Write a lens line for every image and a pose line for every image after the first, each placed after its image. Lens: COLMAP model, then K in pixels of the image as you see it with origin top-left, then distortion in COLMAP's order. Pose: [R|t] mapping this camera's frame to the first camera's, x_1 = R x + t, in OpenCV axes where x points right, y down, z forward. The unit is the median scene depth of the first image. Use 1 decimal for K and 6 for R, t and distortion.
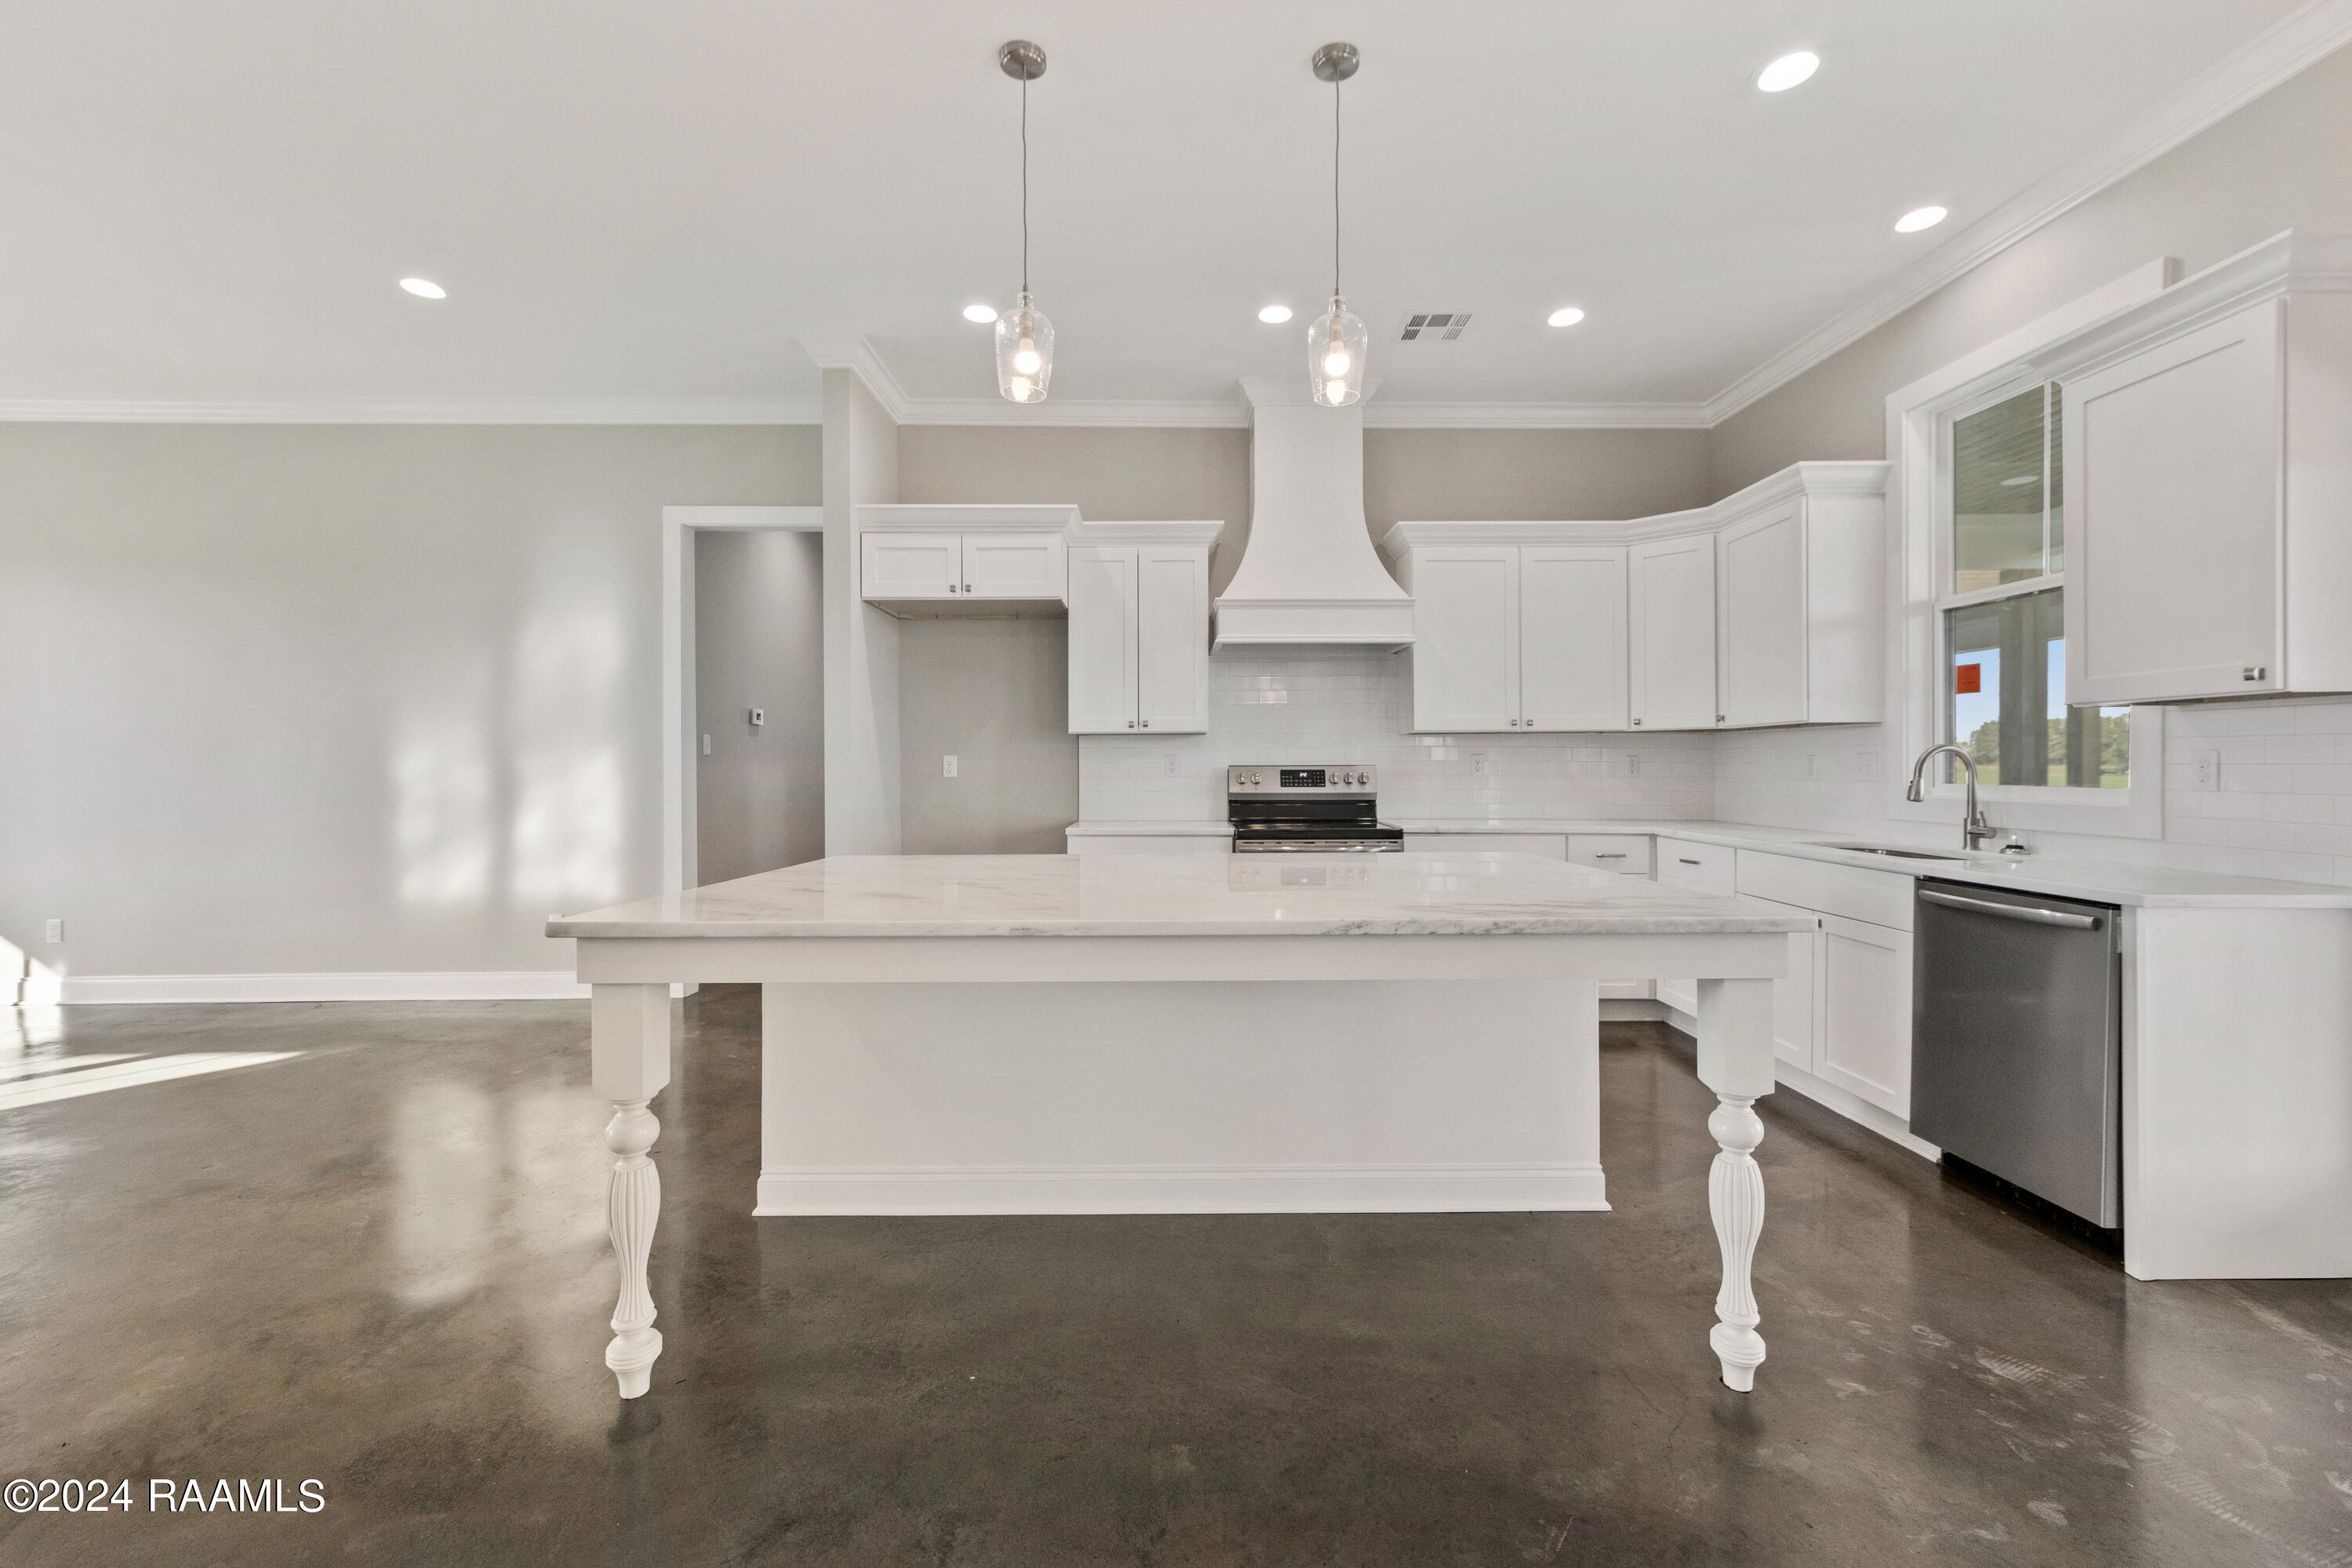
lens RADIAL K [[965.6, 0, 1184.4], [0, 965.6, 771.7], [0, 0, 1]] dist [-0.000521, -0.000052]
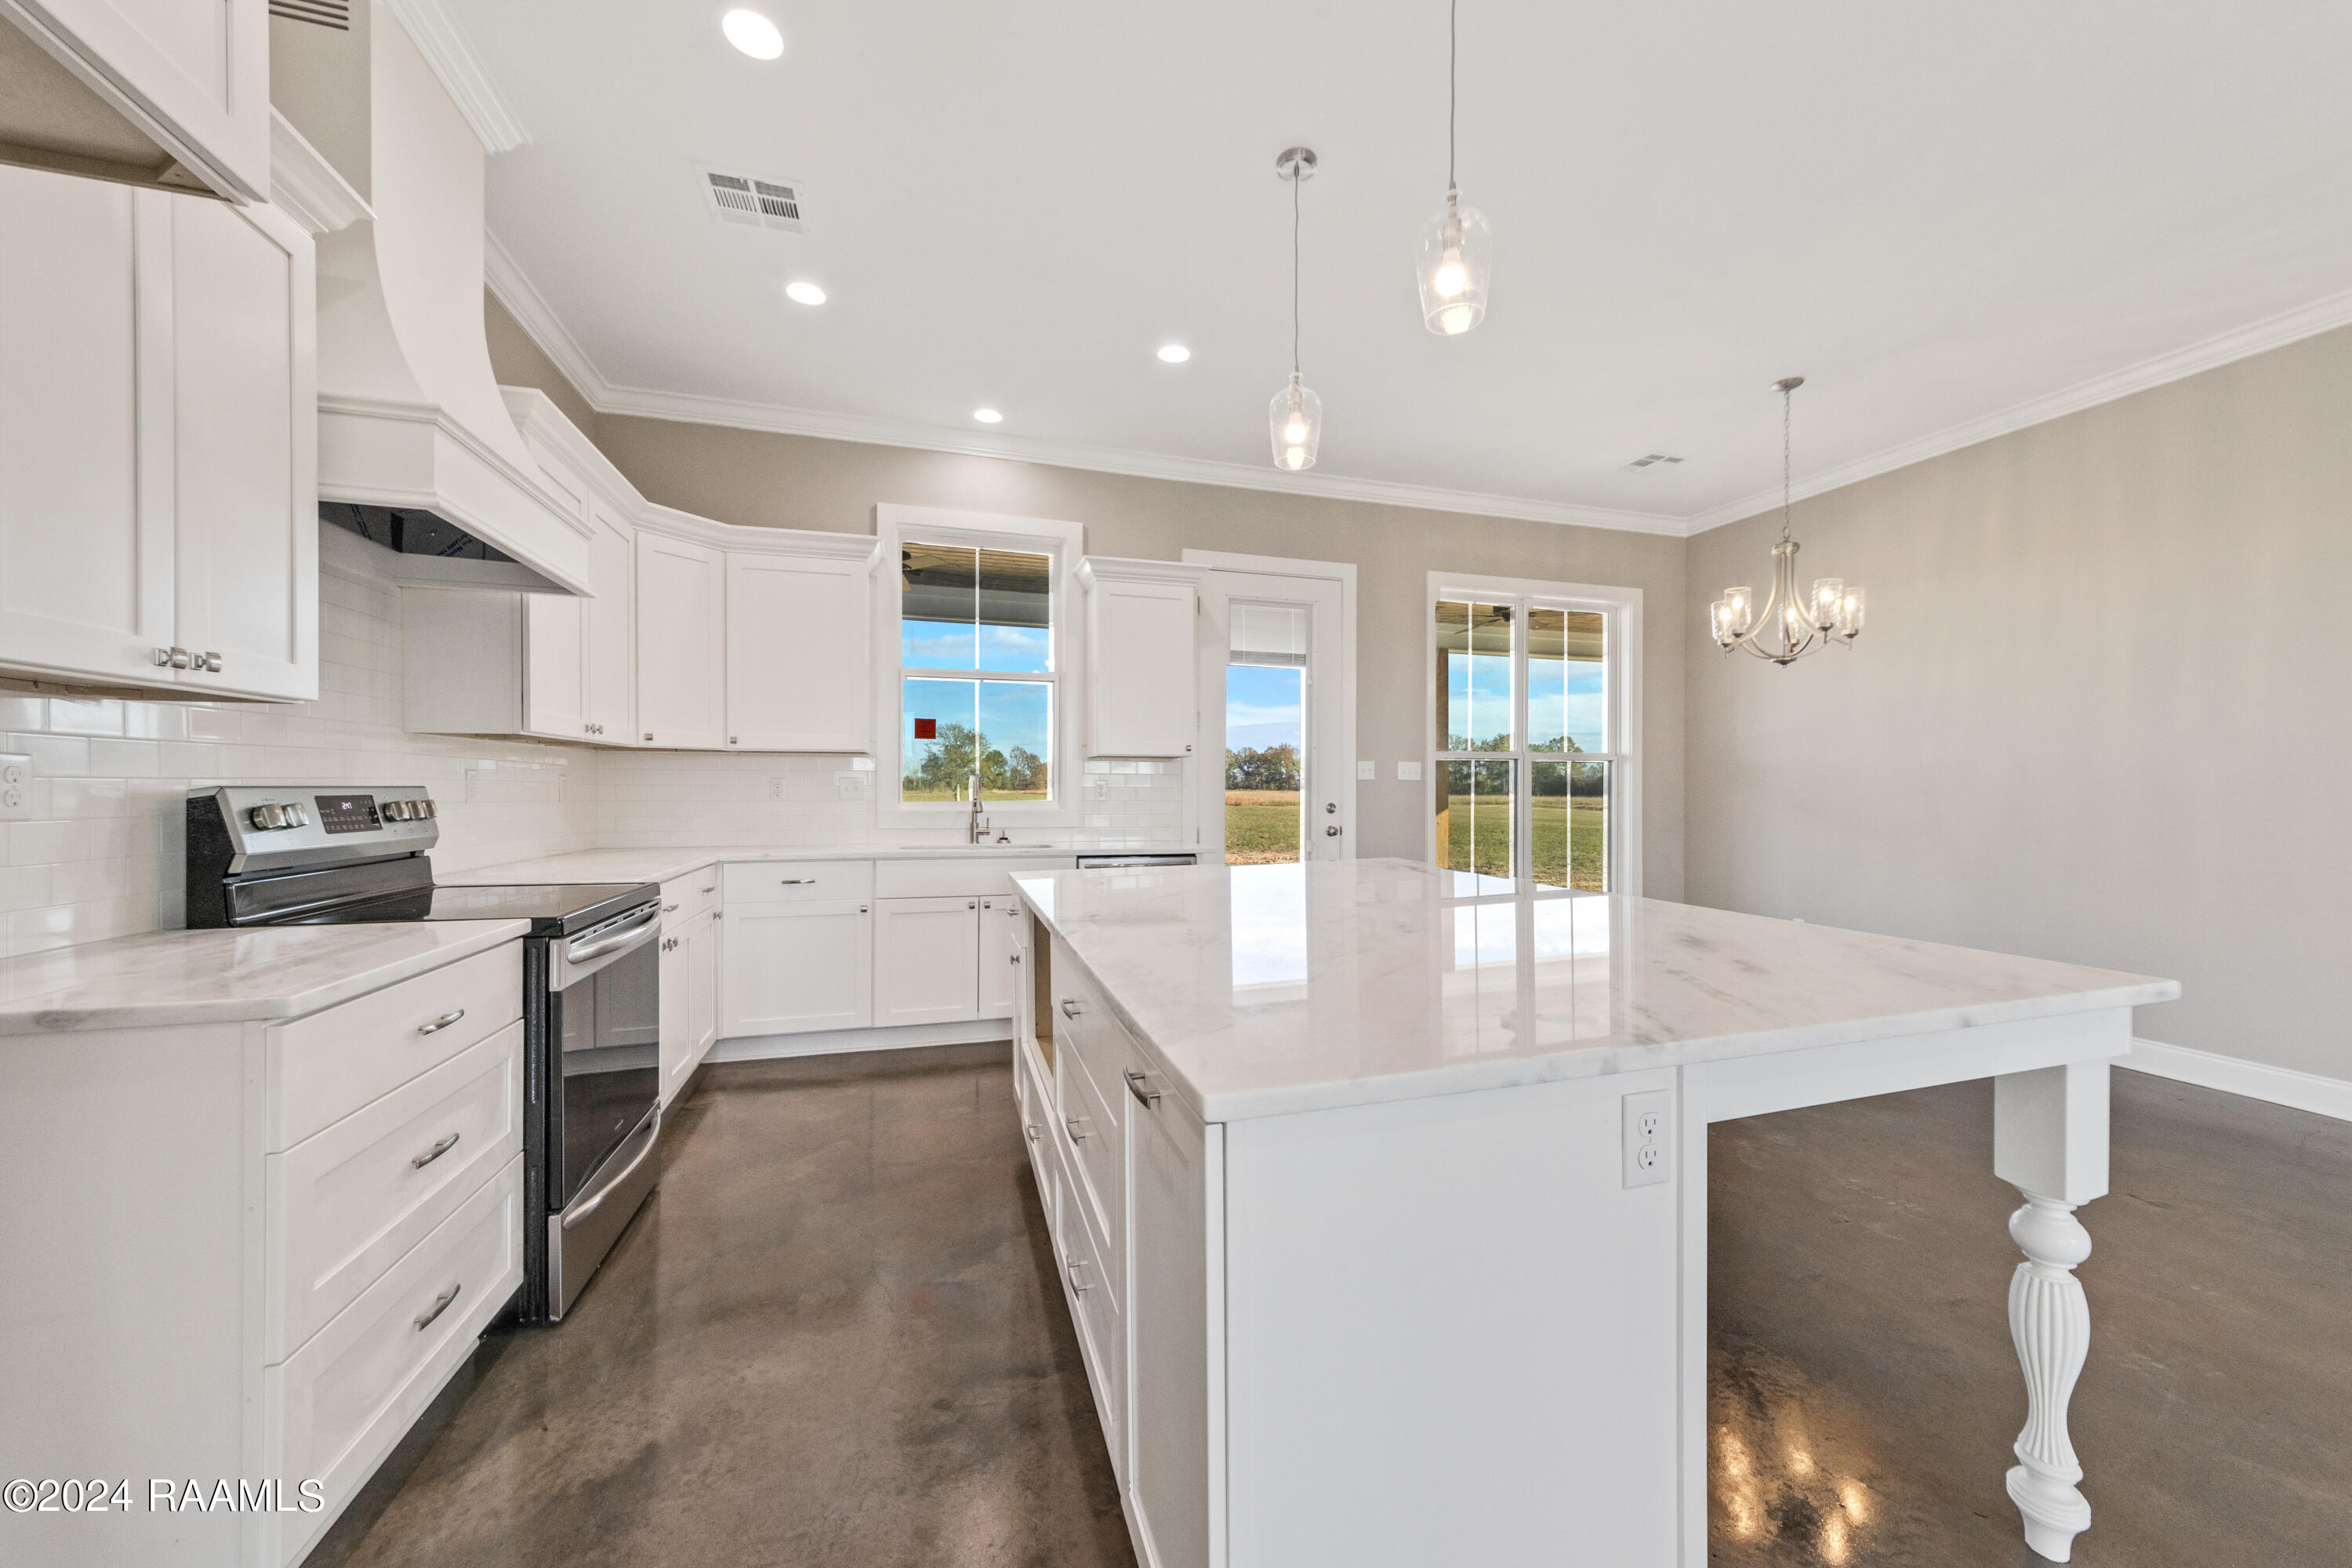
lens RADIAL K [[894.4, 0, 1211.1], [0, 894.4, 797.7], [0, 0, 1]] dist [0.002646, 0.000050]
pose [[-0.296600, -0.007984, 0.954968, -0.449512], [0.007094, 0.999919, 0.010563, -0.002554], [-0.954976, 0.009908, -0.296519, 0.759897]]
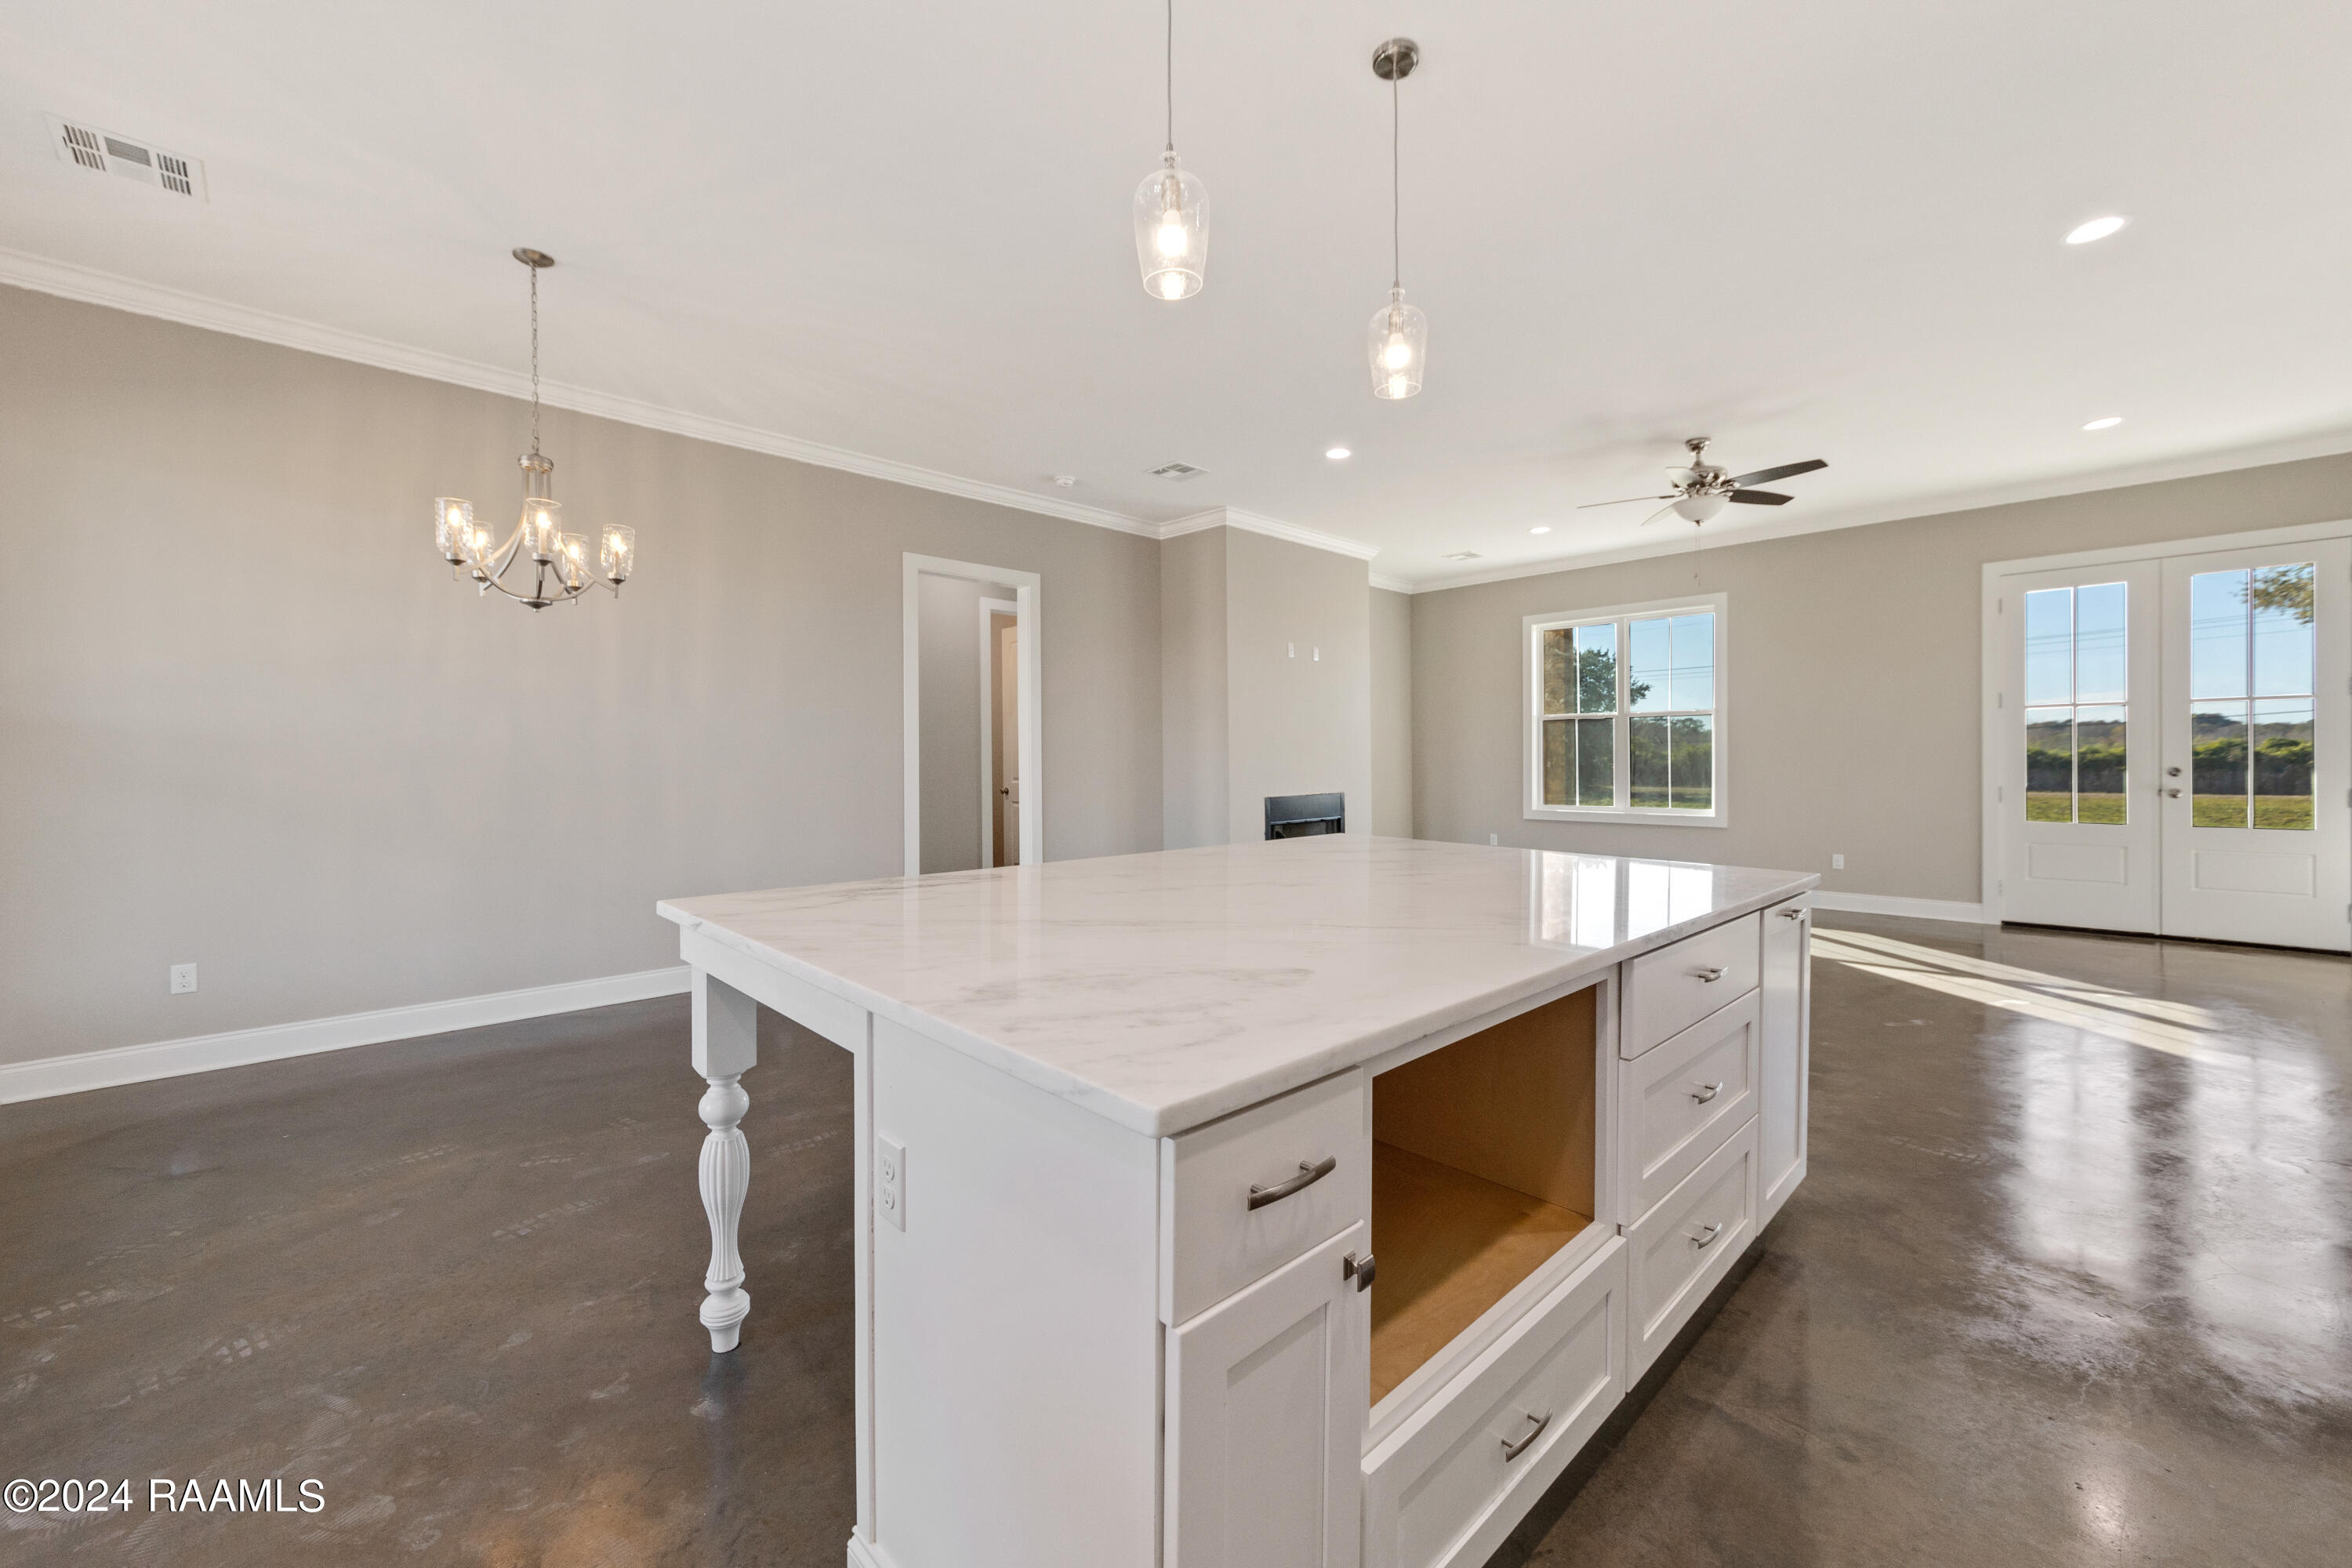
lens RADIAL K [[922.8, 0, 1186.9], [0, 922.8, 779.9], [0, 0, 1]] dist [0.001113, 0.000034]
pose [[-0.725810, 0.022252, -0.687535, 0.351862], [0.002000, 0.999541, 0.030239, -0.007820], [0.687892, 0.020572, -0.725522, 0.834320]]
